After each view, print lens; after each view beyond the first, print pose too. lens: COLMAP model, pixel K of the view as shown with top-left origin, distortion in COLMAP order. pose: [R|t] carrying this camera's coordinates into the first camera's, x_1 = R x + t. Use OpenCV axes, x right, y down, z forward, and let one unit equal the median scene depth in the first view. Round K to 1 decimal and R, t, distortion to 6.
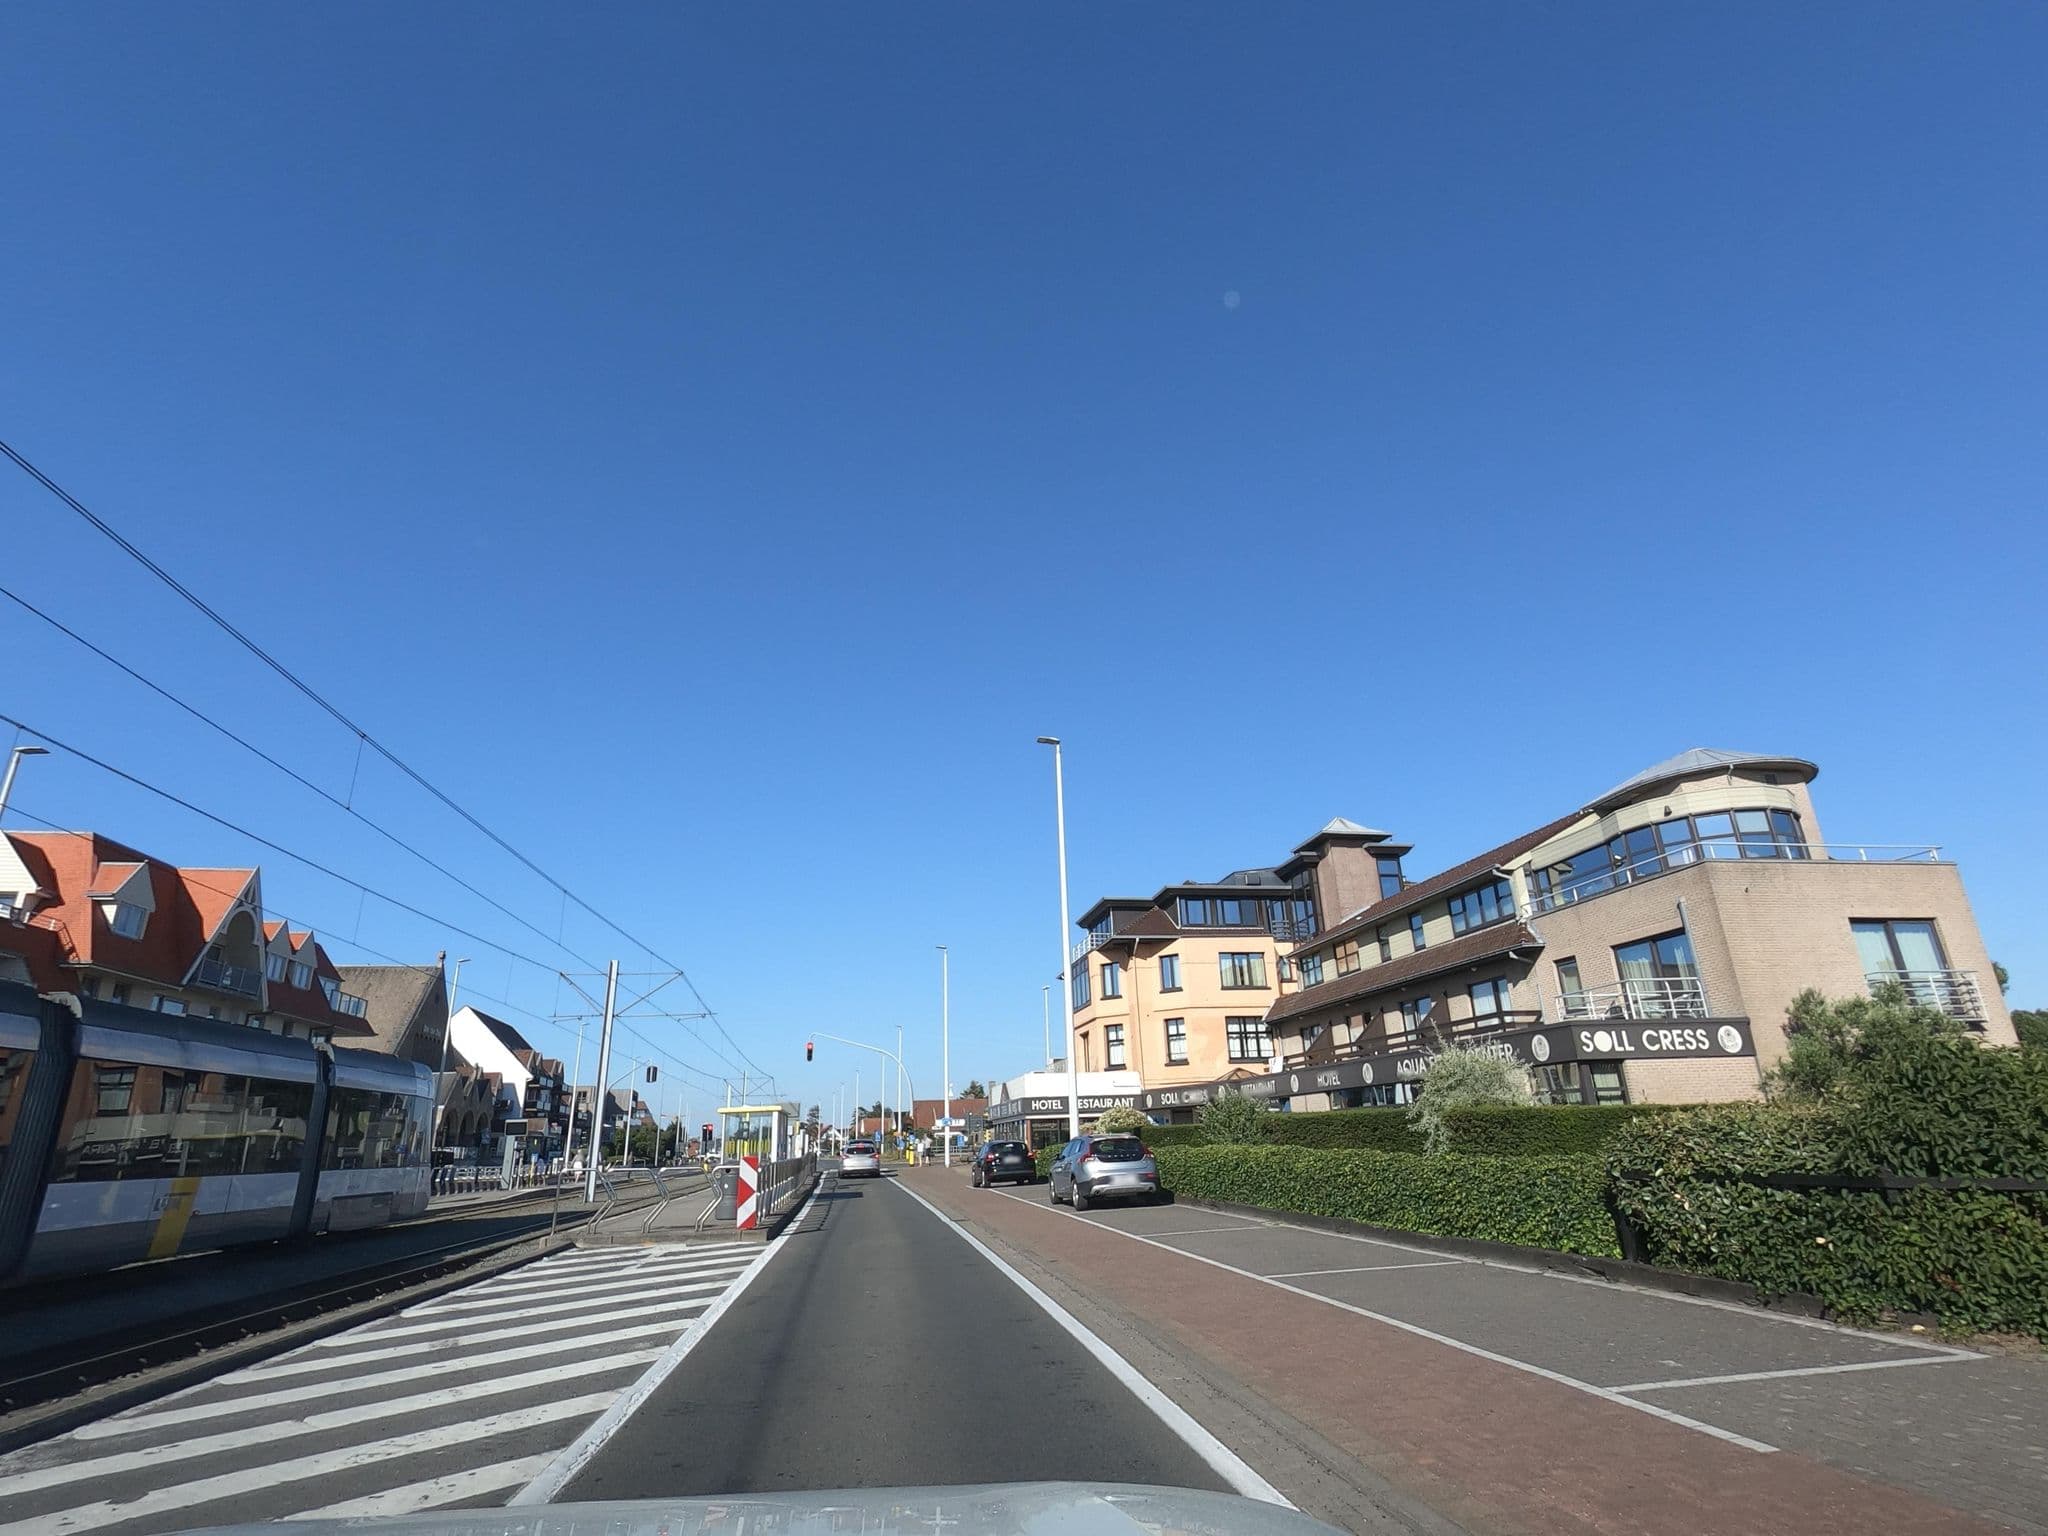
lens RADIAL K [[1023.1, 0, 1024.0], [0, 1023.1, 768.0], [0, 0, 1]] dist [0.000981, 0.000596]
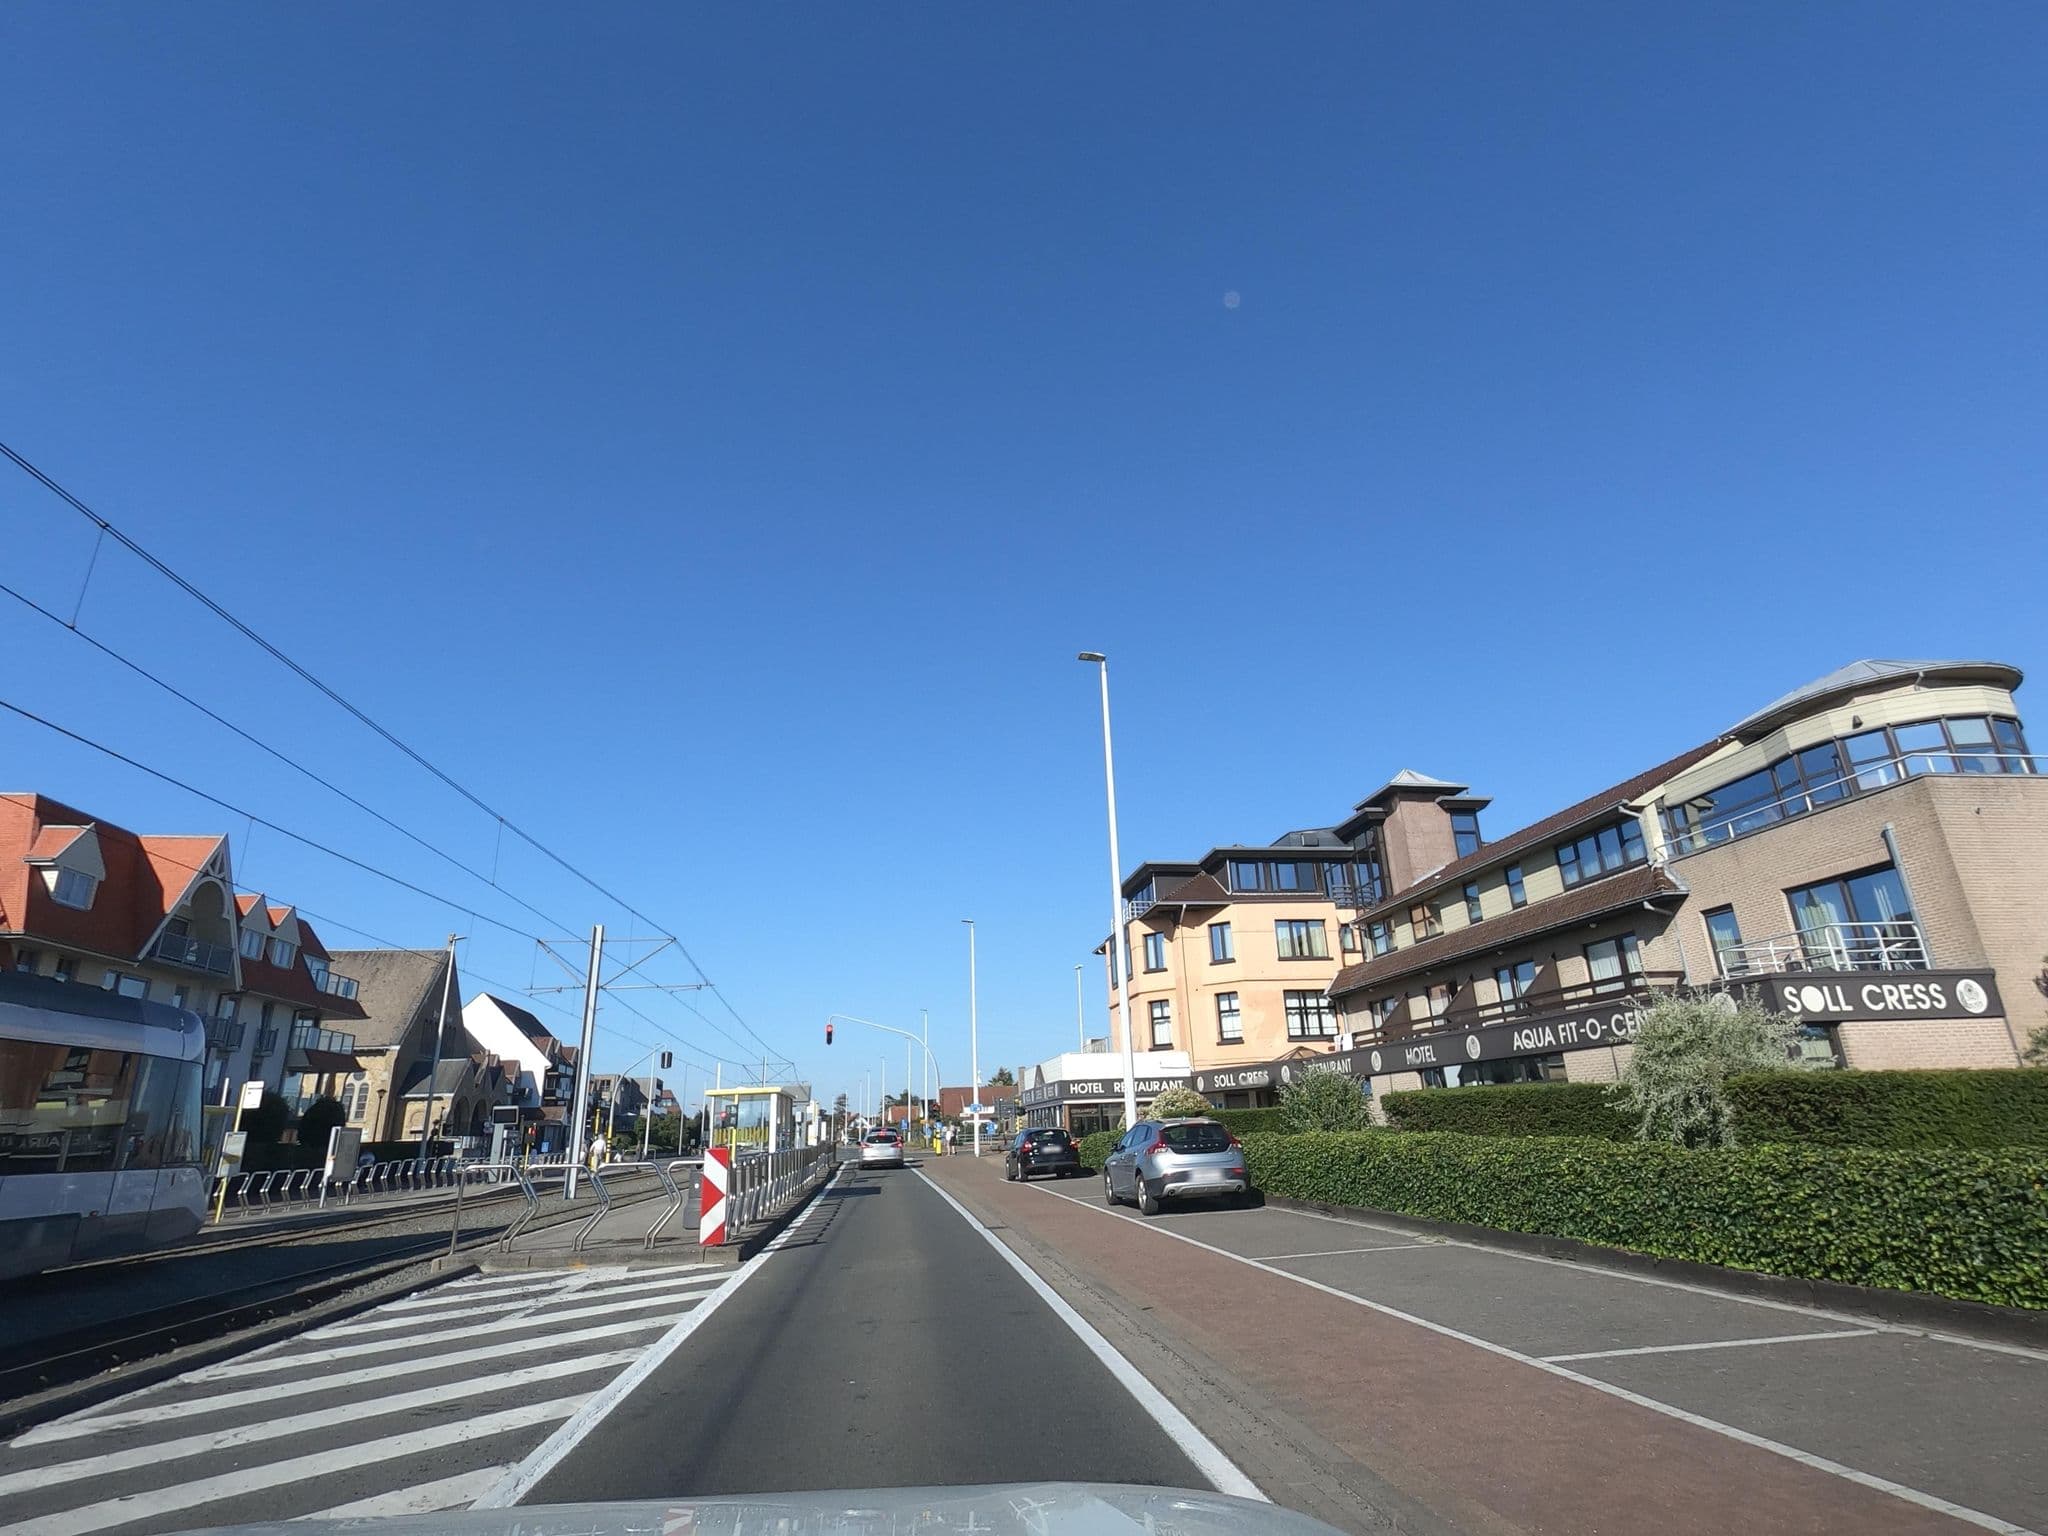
lens RADIAL K [[1023.1, 0, 1024.0], [0, 1023.1, 768.0], [0, 0, 1]] dist [0.000981, 0.000596]
pose [[0.999668, -0.010849, -0.023391, -0.009769], [0.011092, 0.999886, 0.010277, 0.040865], [0.023277, -0.010533, 0.999674, 0.110359]]
